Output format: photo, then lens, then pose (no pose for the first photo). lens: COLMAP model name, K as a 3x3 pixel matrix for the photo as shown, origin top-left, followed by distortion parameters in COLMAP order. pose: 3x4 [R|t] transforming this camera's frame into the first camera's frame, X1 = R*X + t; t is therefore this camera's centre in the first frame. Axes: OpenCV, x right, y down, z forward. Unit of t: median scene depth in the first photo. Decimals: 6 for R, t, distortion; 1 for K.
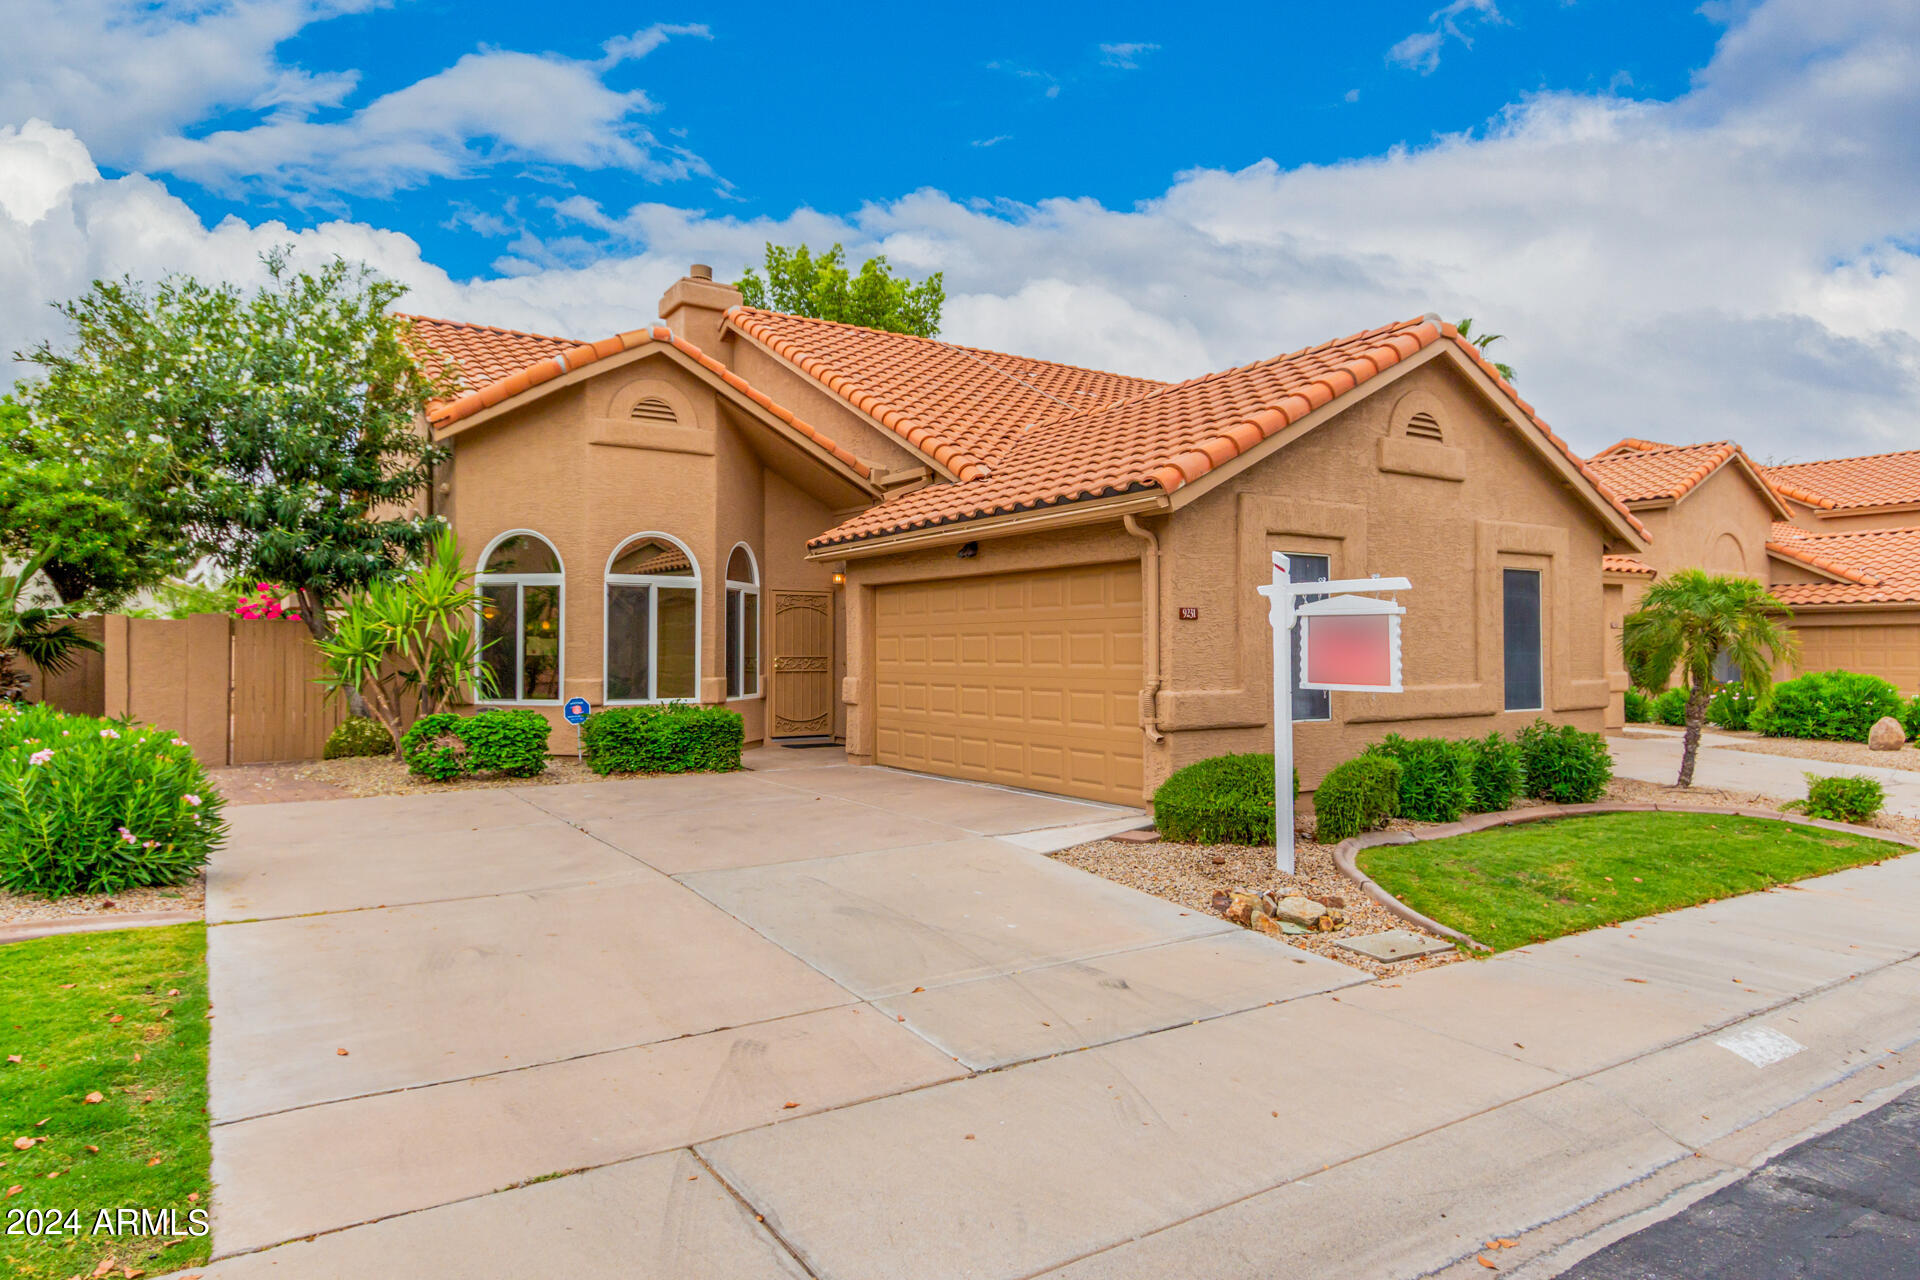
lens RADIAL K [[1125.4, 0, 960.0], [0, 1125.4, 640.0], [0, 0, 1]] dist [0.003196, 0.000530]
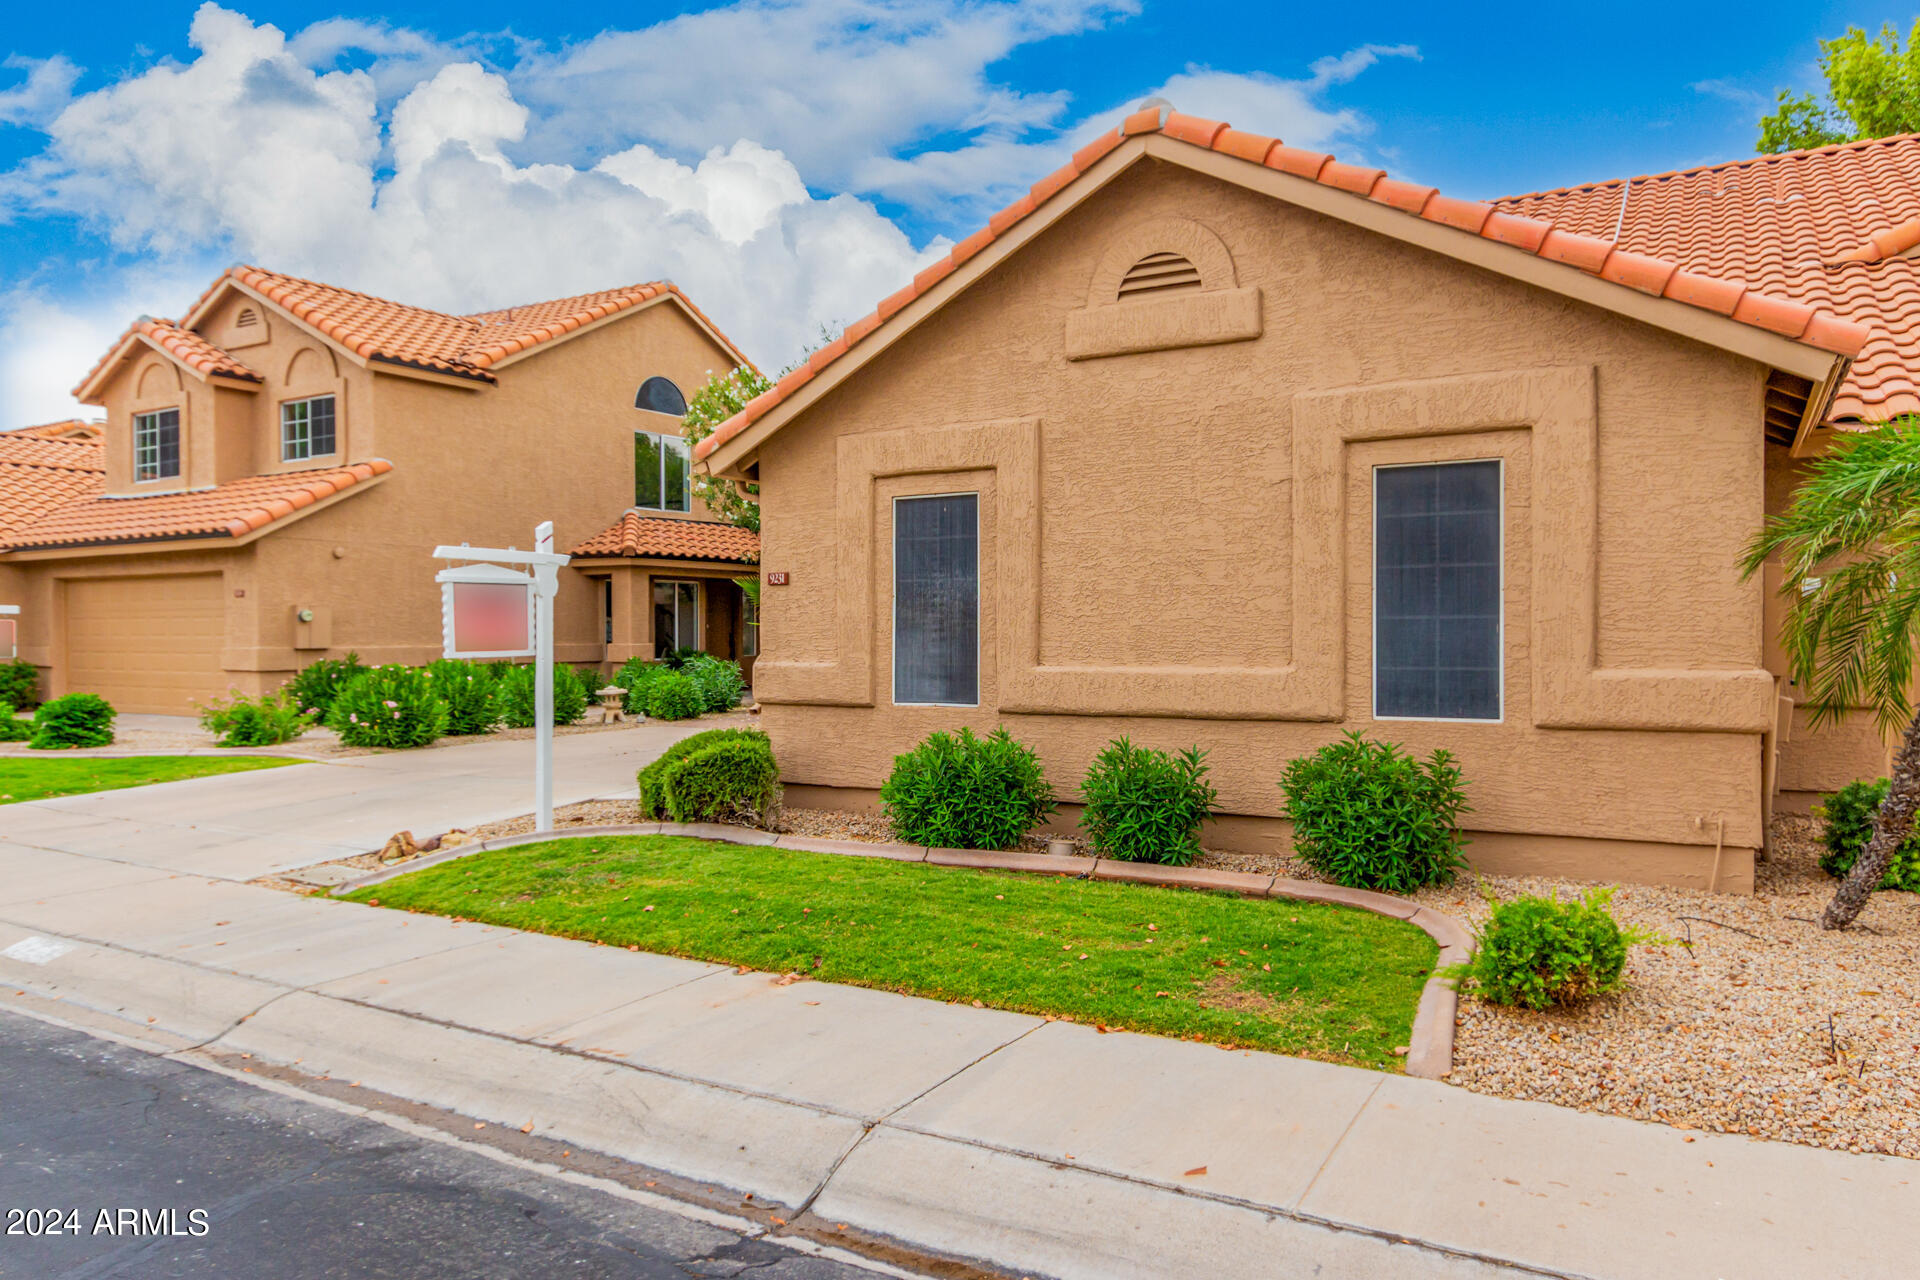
lens RADIAL K [[1328.7, 0, 960.0], [0, 1328.7, 640.0], [0, 0, 1]] dist [-0.003388, -0.000640]
pose [[0.452339, 0.007036, -0.891819, 1.066021], [0.018757, 0.999673, 0.017400, 0.008766], [0.891649, -0.024598, 0.452059, 0.547667]]
